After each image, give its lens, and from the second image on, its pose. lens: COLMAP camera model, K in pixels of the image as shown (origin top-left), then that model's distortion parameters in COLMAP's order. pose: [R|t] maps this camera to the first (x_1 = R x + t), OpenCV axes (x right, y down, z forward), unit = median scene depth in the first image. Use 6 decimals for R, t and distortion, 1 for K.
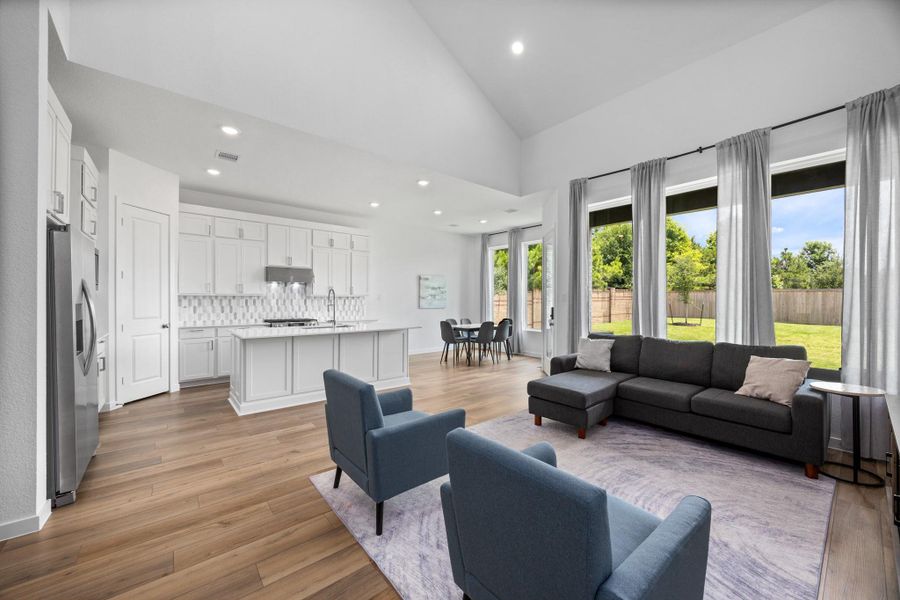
lens RADIAL K [[345.1, 0, 449.2], [0, 345.1, 300.2], [0, 0, 1]] dist [-0.003034, 0.000151]
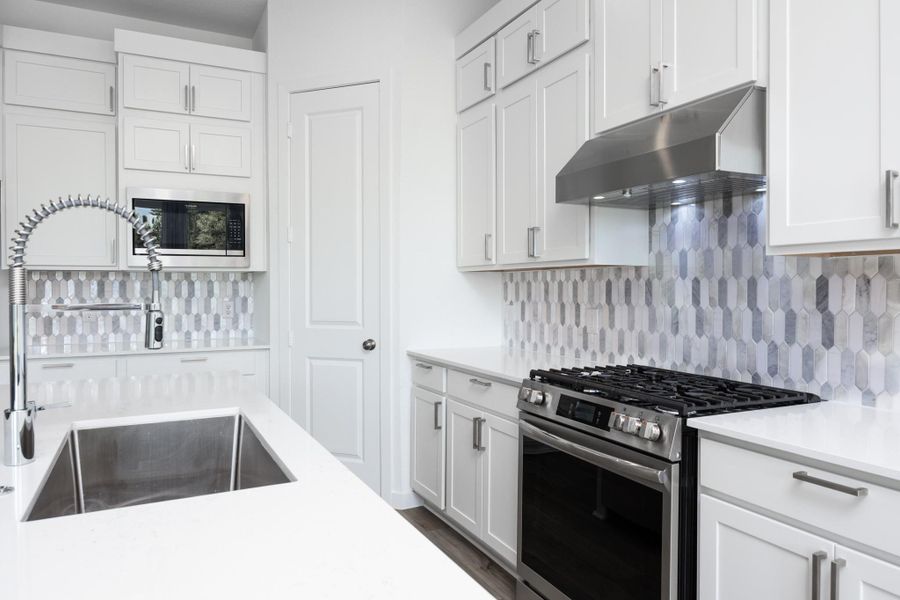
lens RADIAL K [[593.4, 0, 438.9], [0, 593.4, 293.7], [0, 0, 1]] dist [0.001851, -0.002259]
pose [[-0.233166, 0.008574, -0.972399, -0.102260], [-0.001737, 0.999956, 0.009234, 0.003967], [0.972435, 0.003842, -0.233141, 0.985660]]
